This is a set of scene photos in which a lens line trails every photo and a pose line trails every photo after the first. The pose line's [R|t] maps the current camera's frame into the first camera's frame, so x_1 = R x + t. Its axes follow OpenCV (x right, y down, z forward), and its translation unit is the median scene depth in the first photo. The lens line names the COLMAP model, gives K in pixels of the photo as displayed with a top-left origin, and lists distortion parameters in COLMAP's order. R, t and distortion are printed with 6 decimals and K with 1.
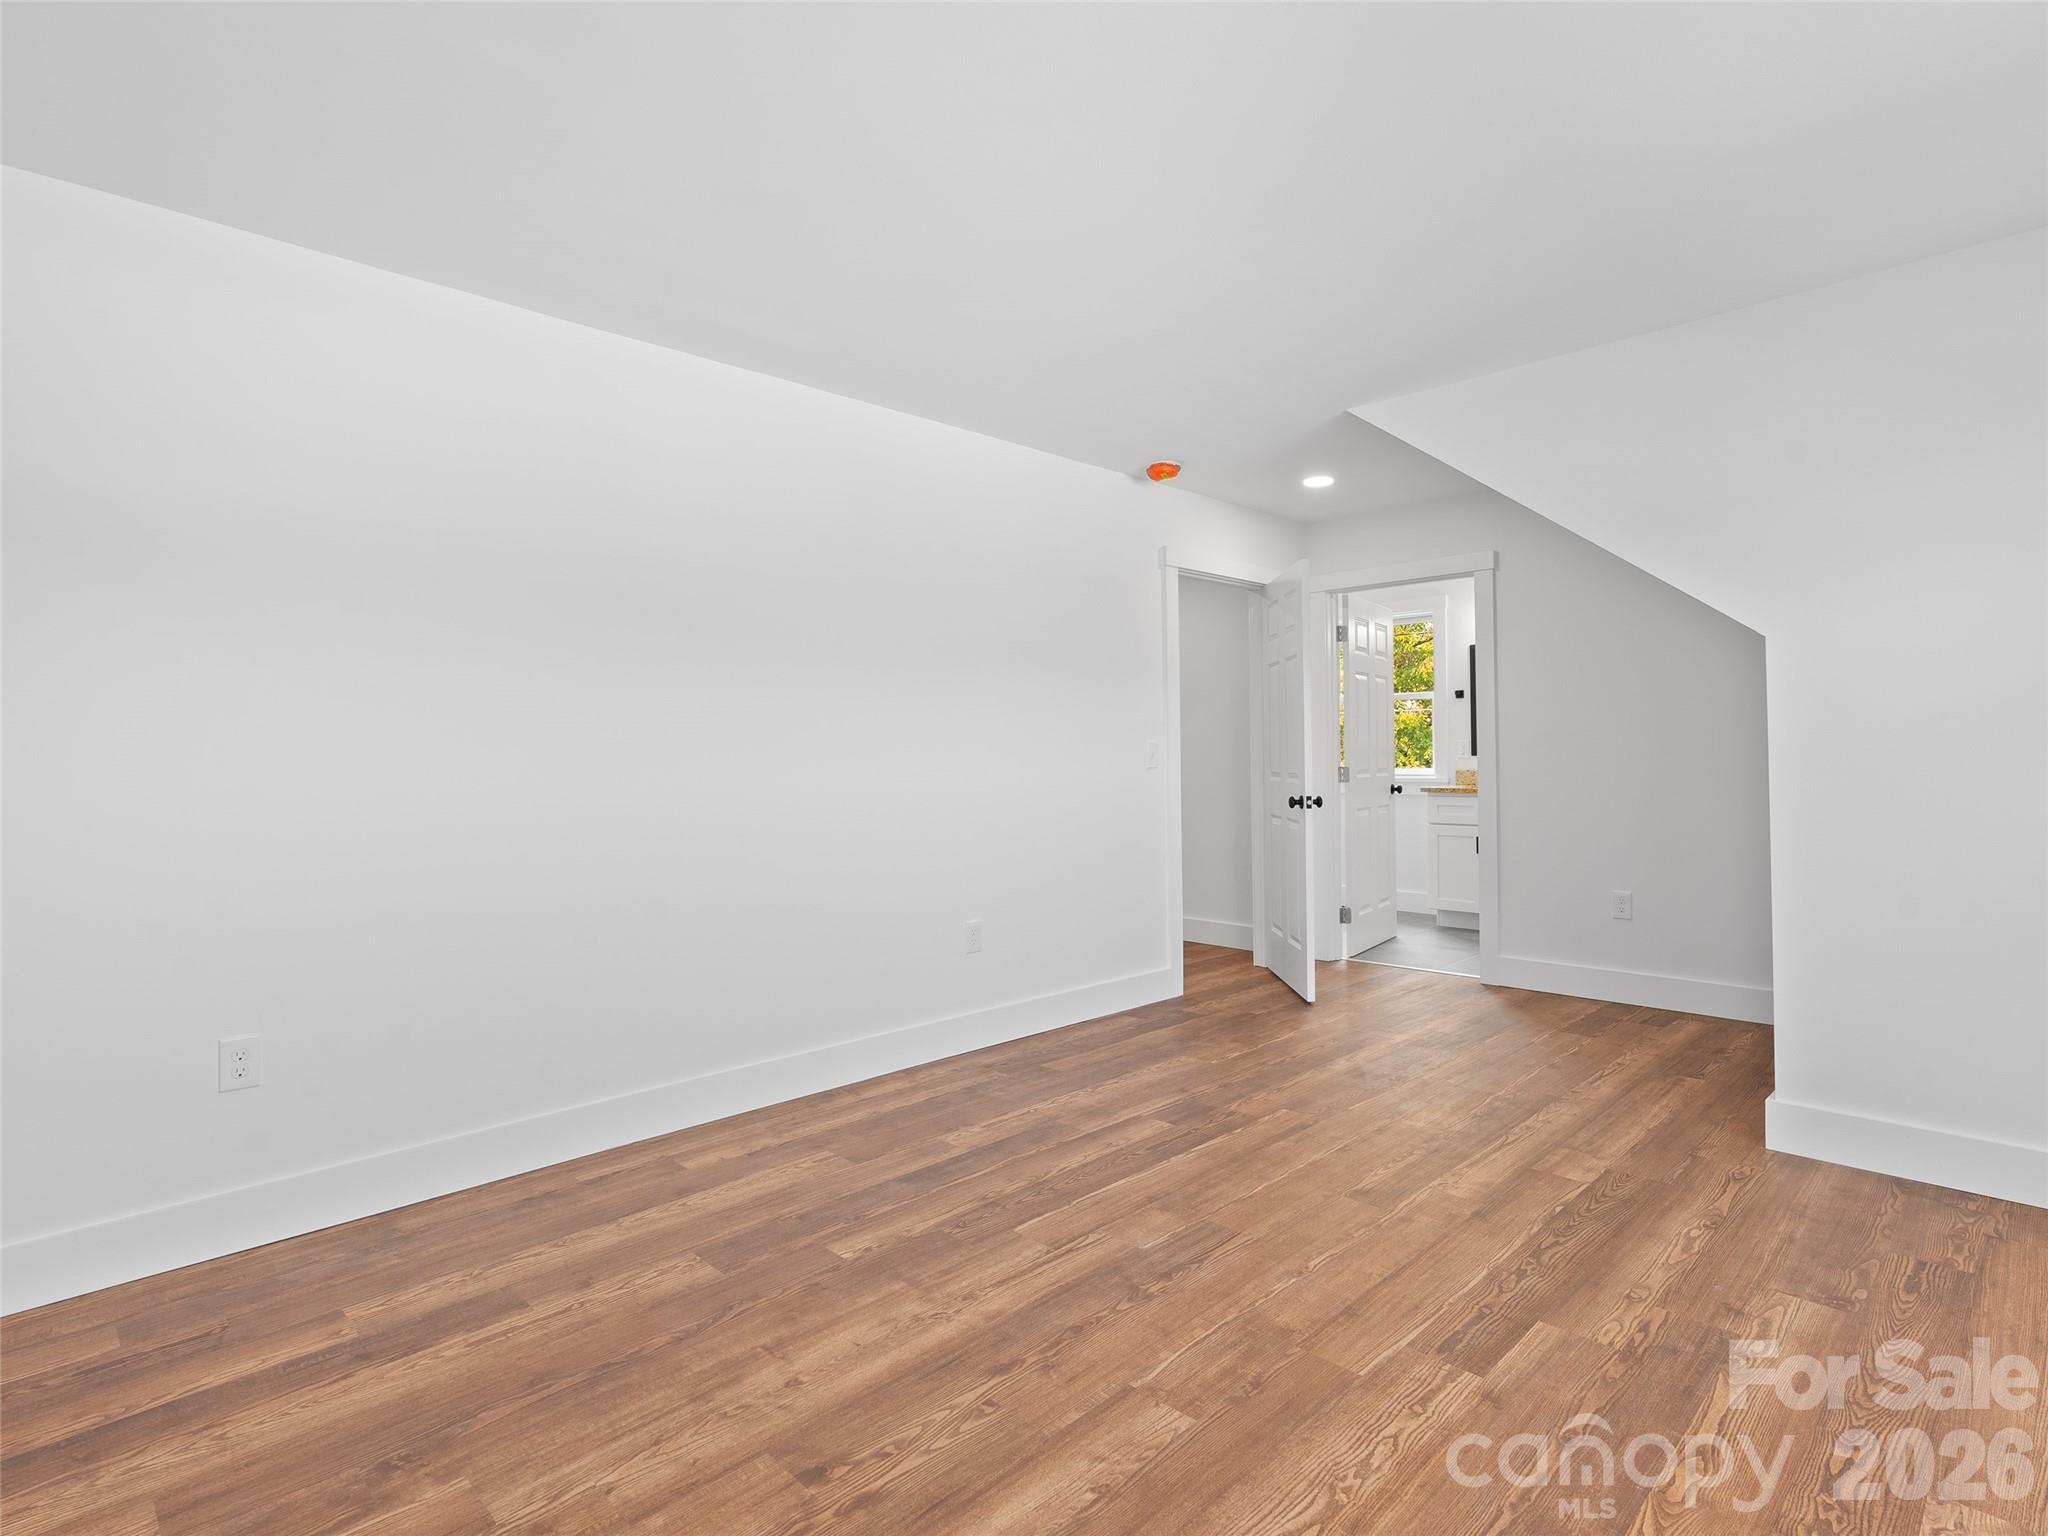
lens RADIAL K [[1039.3, 0, 1017.9], [0, 1039.3, 766.6], [0, 0, 1]] dist [-0.007266, 0.001632]
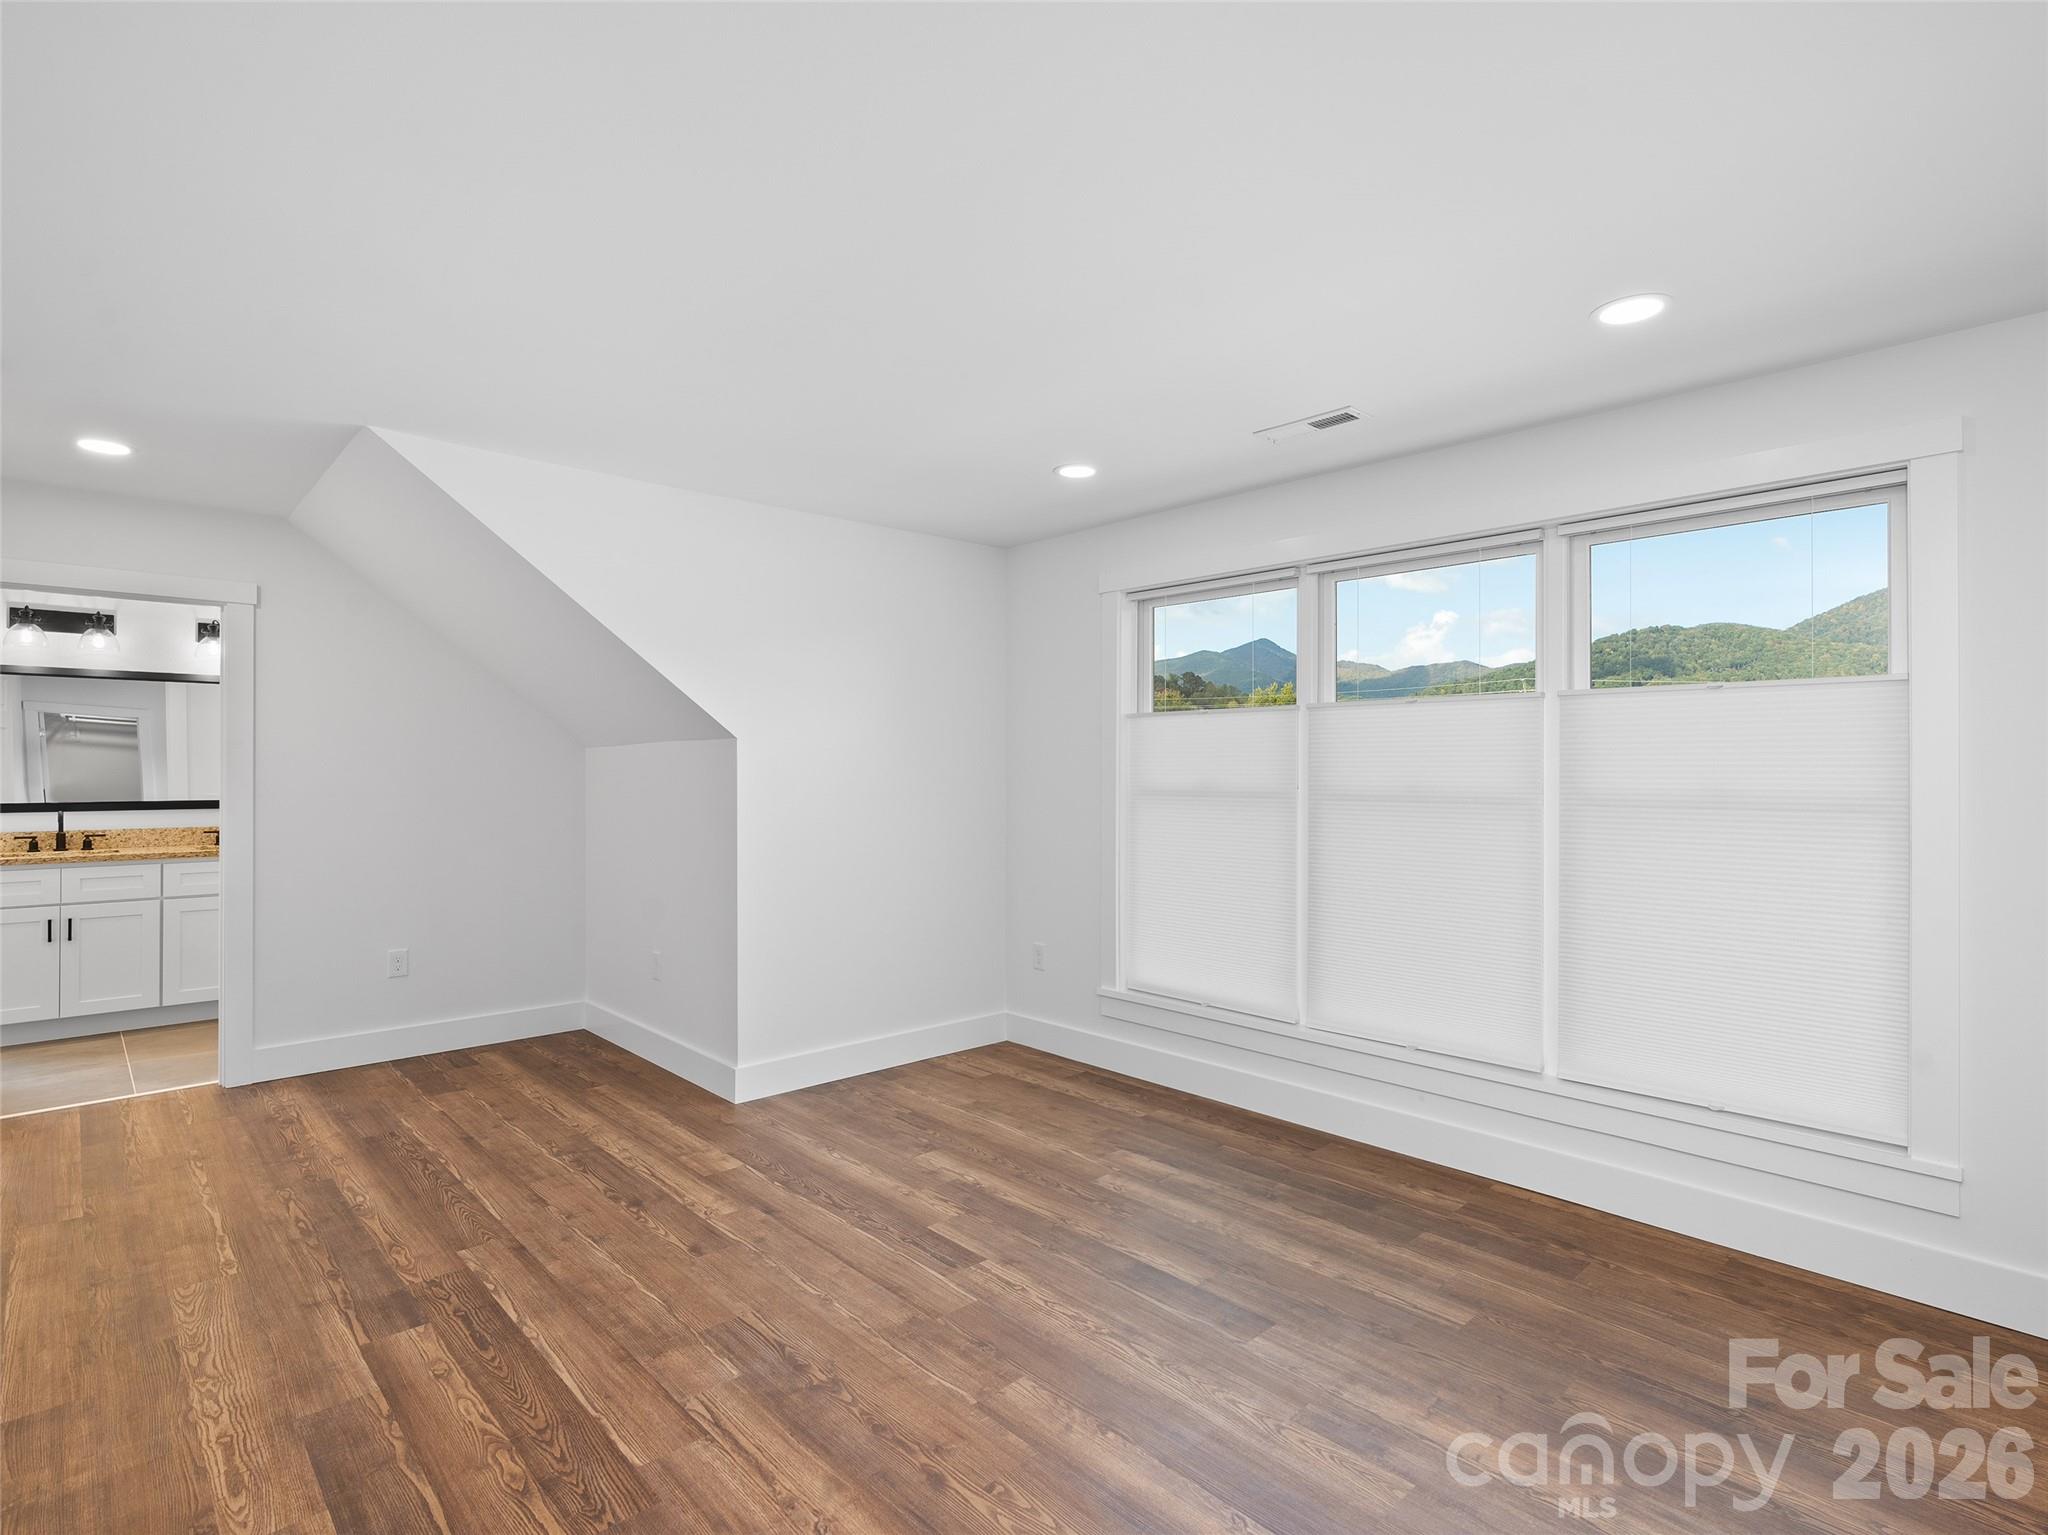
lens RADIAL K [[1039.3, 0, 1017.9], [0, 1039.3, 766.1], [0, 0, 1]] dist [-0.007266, 0.001632]
pose [[0.023966, 0.016222, 0.999581, -0.842816], [0.006740, 0.999843, -0.016388, -0.075887], [-0.999690, 0.007130, 0.023853, 0.731625]]
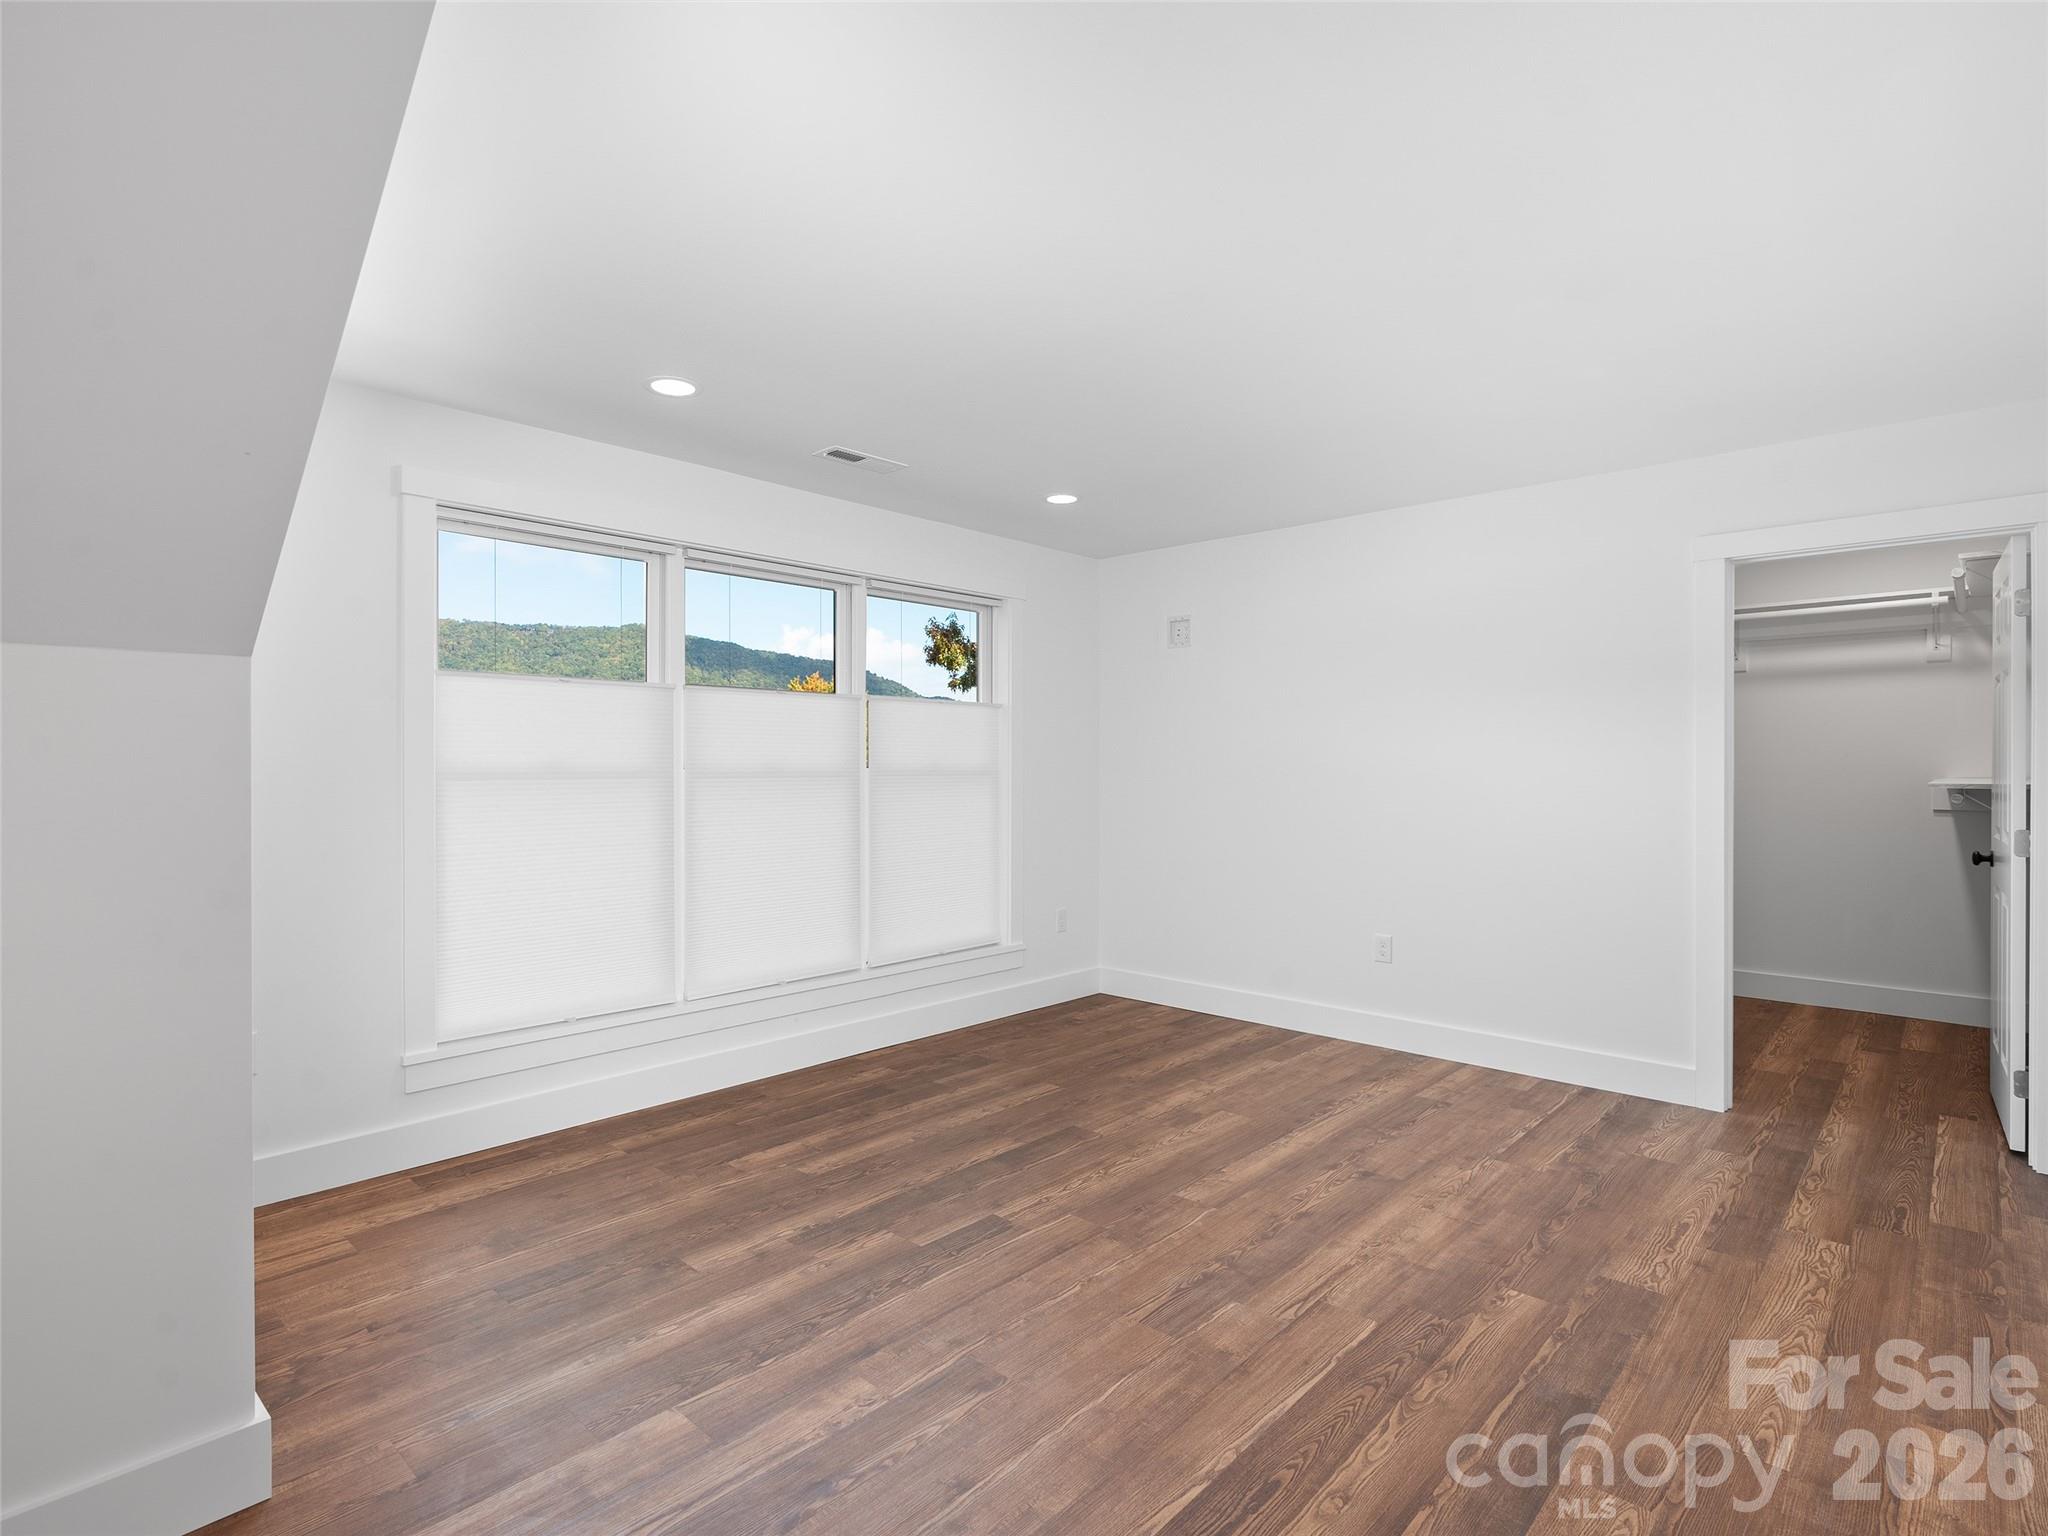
lens RADIAL K [[1039.3, 0, 1017.9], [0, 1039.3, 766.6], [0, 0, 1]] dist [-0.007266, 0.001632]
pose [[-0.998448, 0.010821, -0.054626, 0.391497], [0.010249, 0.999890, 0.010743, -0.078108], [0.054737, 0.010167, -0.998449, 2.039056]]
